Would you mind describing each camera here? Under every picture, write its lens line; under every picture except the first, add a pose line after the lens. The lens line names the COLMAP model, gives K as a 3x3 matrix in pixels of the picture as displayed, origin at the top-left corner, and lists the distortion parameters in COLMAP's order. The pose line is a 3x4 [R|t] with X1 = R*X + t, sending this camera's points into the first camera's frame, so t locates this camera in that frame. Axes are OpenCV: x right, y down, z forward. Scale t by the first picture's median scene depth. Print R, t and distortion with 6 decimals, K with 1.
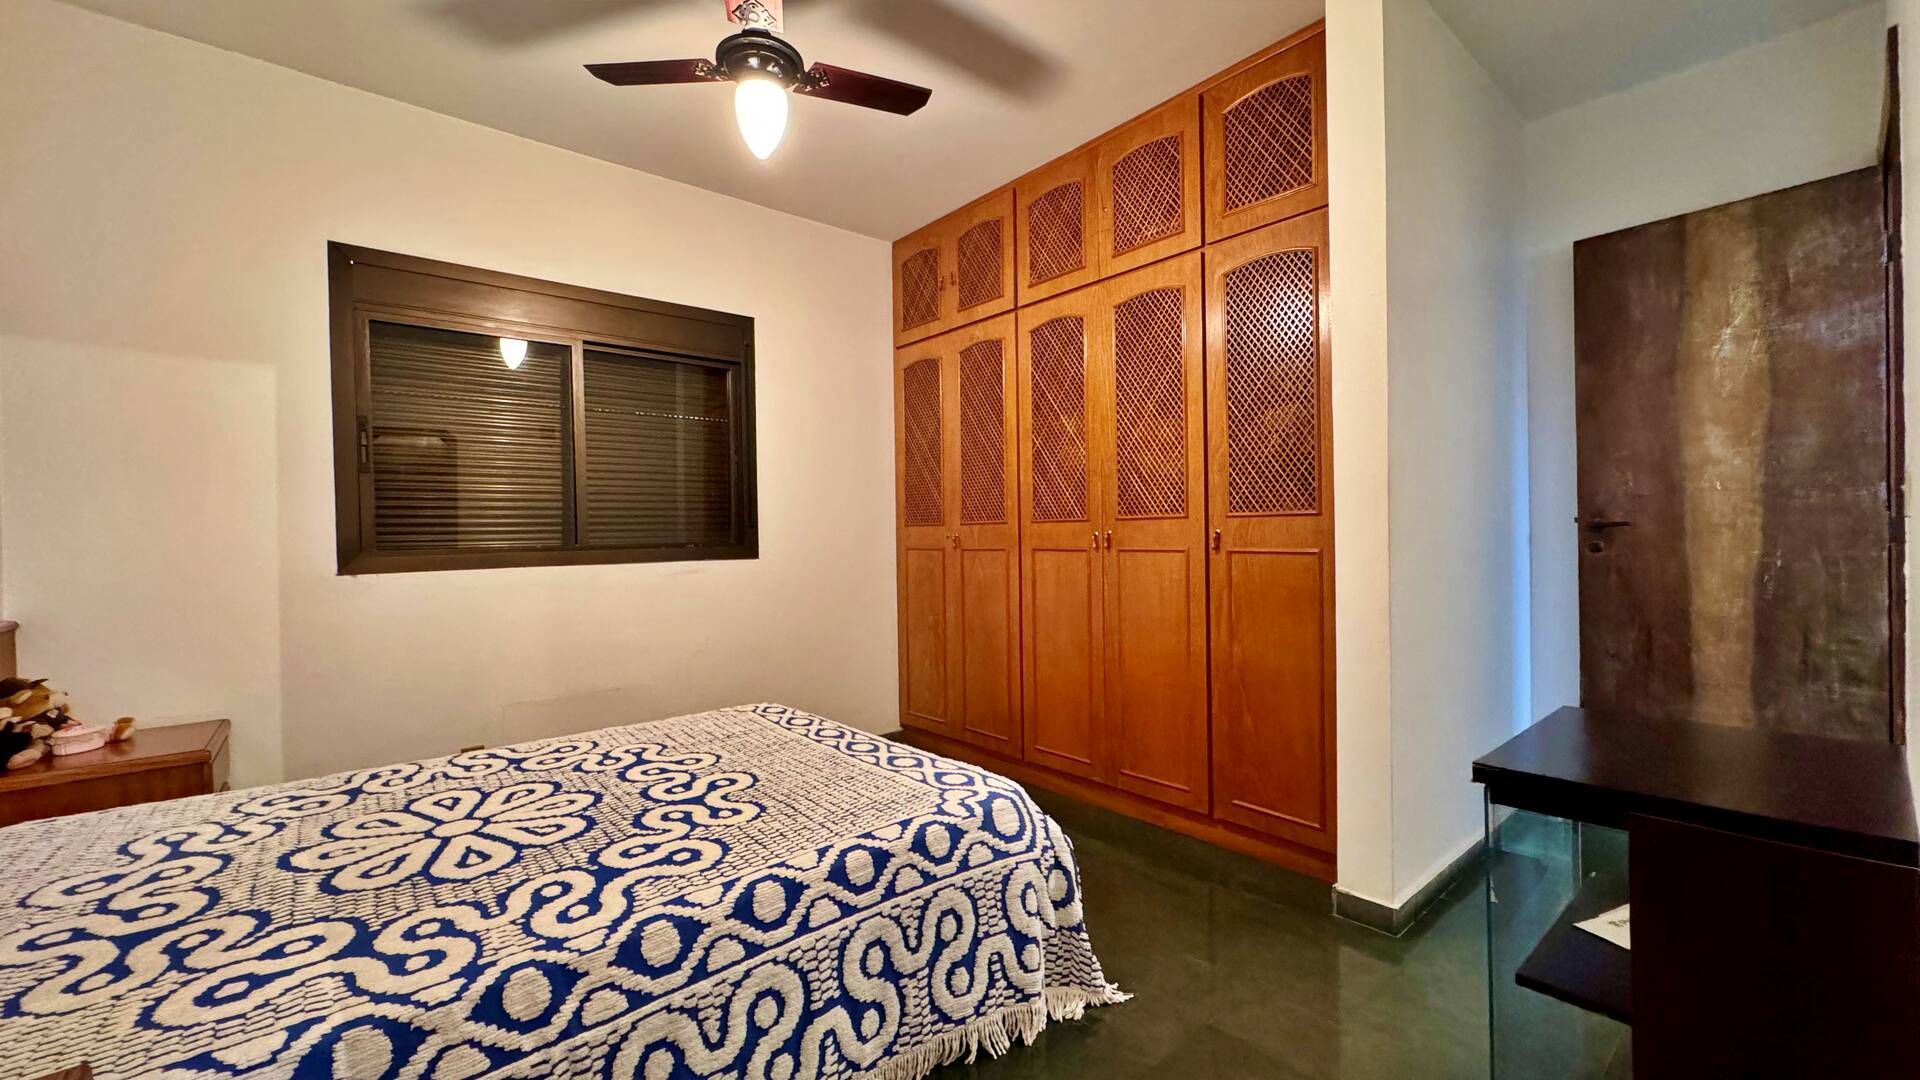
lens RADIAL K [[760.9, 0, 960.0], [0, 760.9, 540.0], [0, 0, 1]] dist [-0.006771, 0.000187]
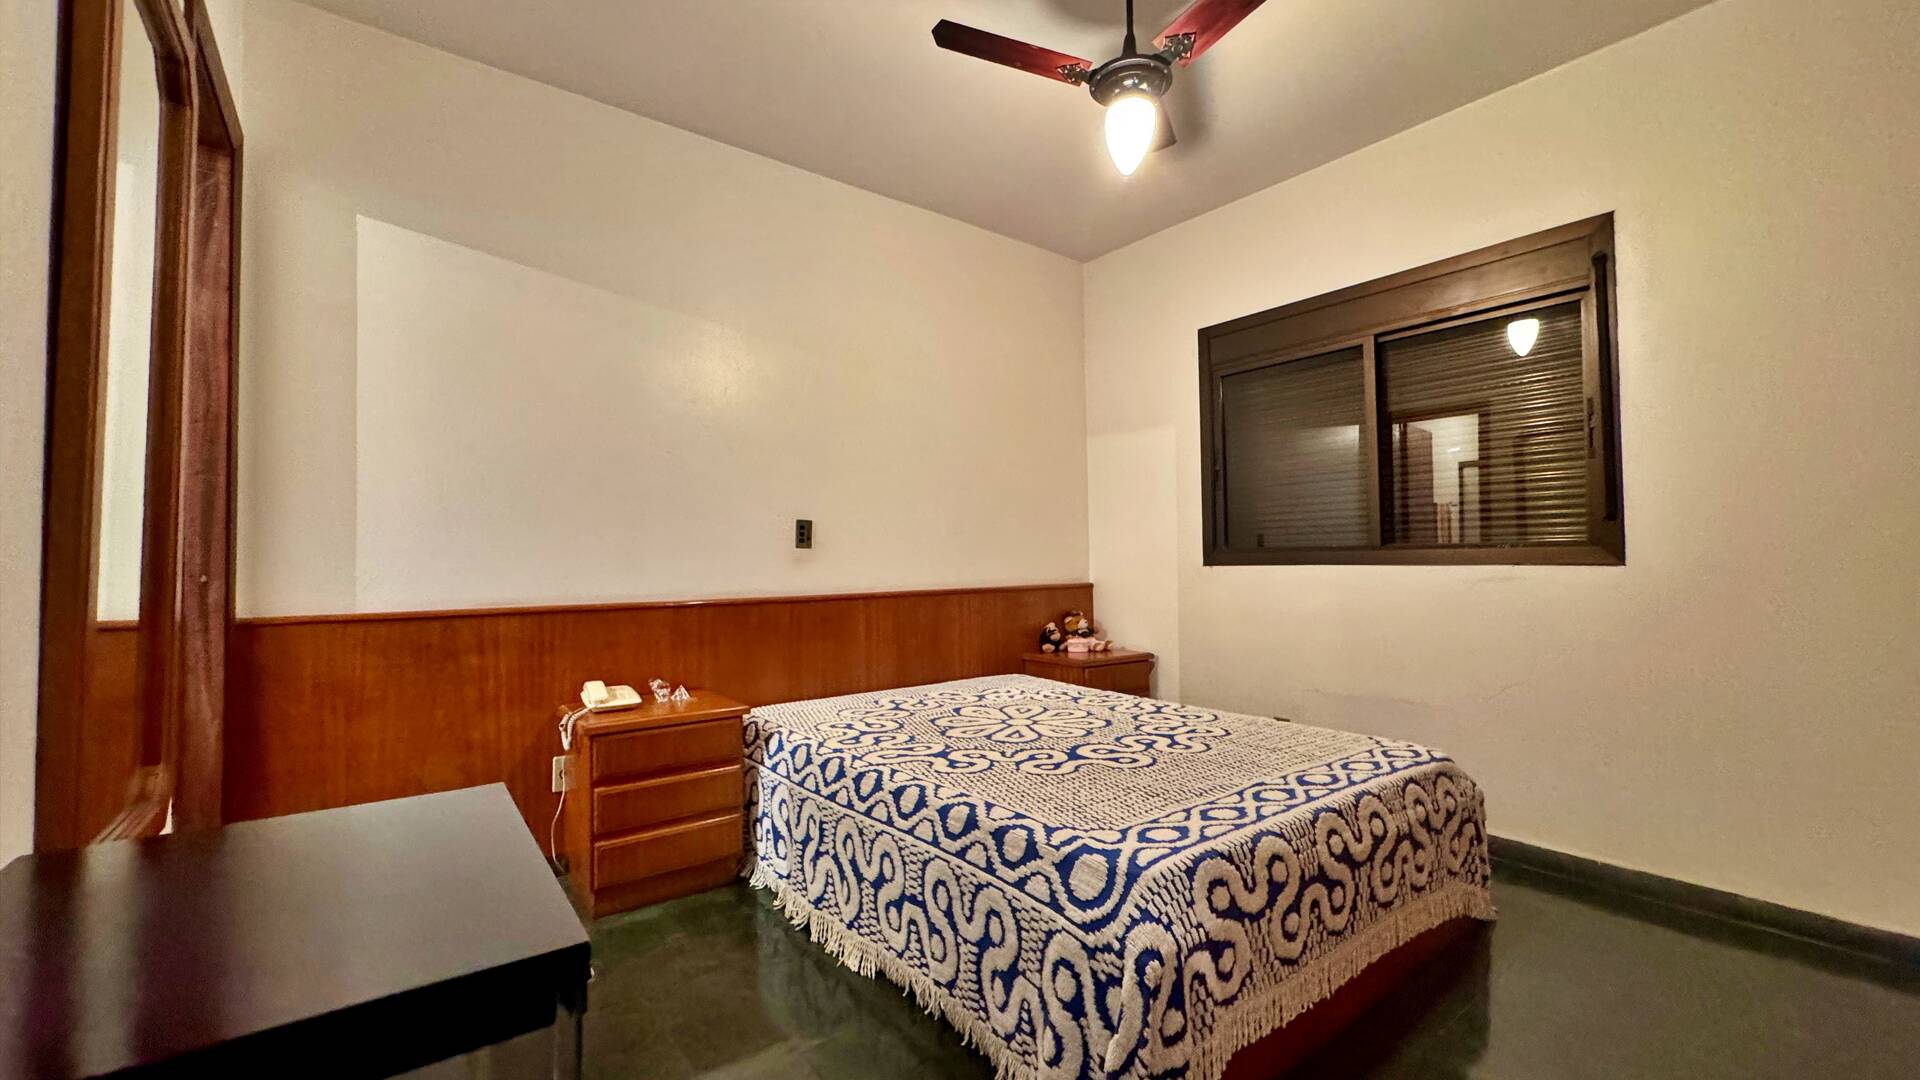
lens RADIAL K [[760.9, 0, 960.0], [0, 760.9, 540.0], [0, 0, 1]] dist [-0.006771, 0.000187]
pose [[-0.051366, -0.008575, -0.998643, 0.987196], [0.004410, 0.999951, -0.008813, 0.013669], [0.998670, -0.004857, -0.051326, 1.018138]]
